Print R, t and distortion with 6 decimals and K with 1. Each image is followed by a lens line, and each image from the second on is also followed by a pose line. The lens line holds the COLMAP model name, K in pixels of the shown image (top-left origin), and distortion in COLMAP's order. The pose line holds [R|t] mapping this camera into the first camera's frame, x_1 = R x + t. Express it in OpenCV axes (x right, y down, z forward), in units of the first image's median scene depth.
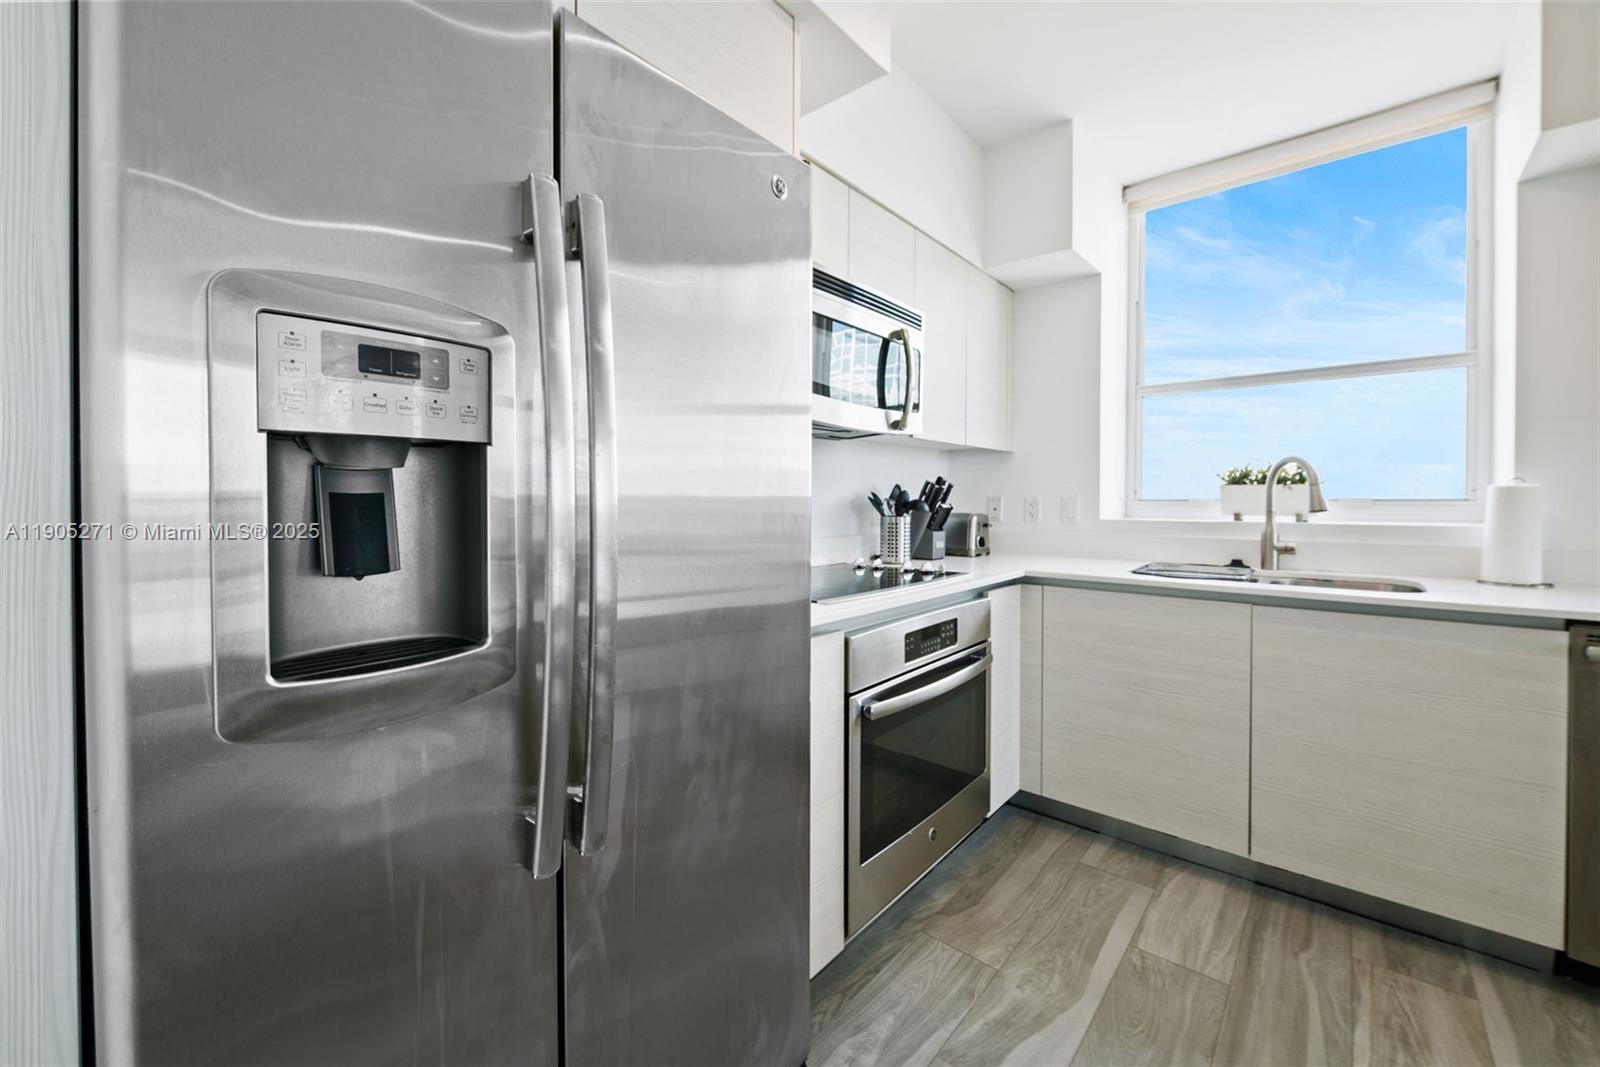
lens RADIAL K [[659.9, 0, 795.3], [0, 659.9, 511.0], [0, 0, 1]] dist [0.000389, -0.000083]
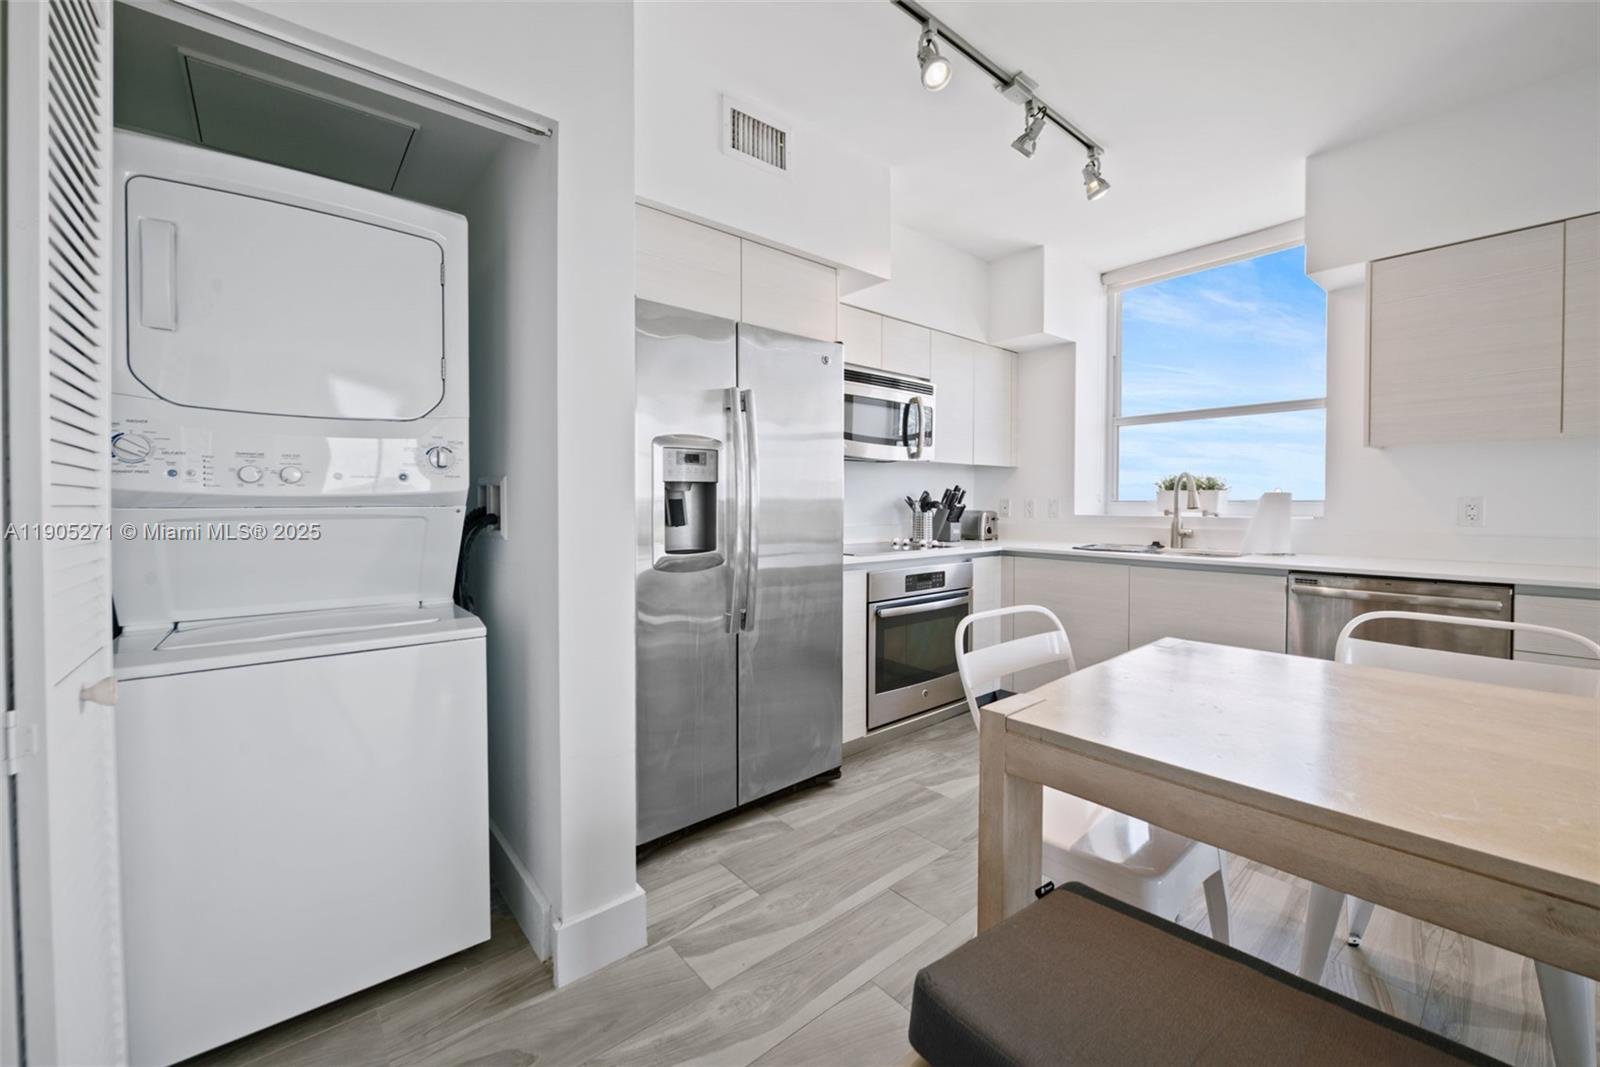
lens RADIAL K [[659.9, 0, 795.3], [0, 659.9, 511.0], [0, 0, 1]] dist [0.000389, -0.000083]
pose [[0.987351, 0.001138, -0.158546, 0.118628], [-0.001556, 0.999996, -0.002511, 0.011245], [0.158543, 0.002726, 0.987348, -0.634270]]
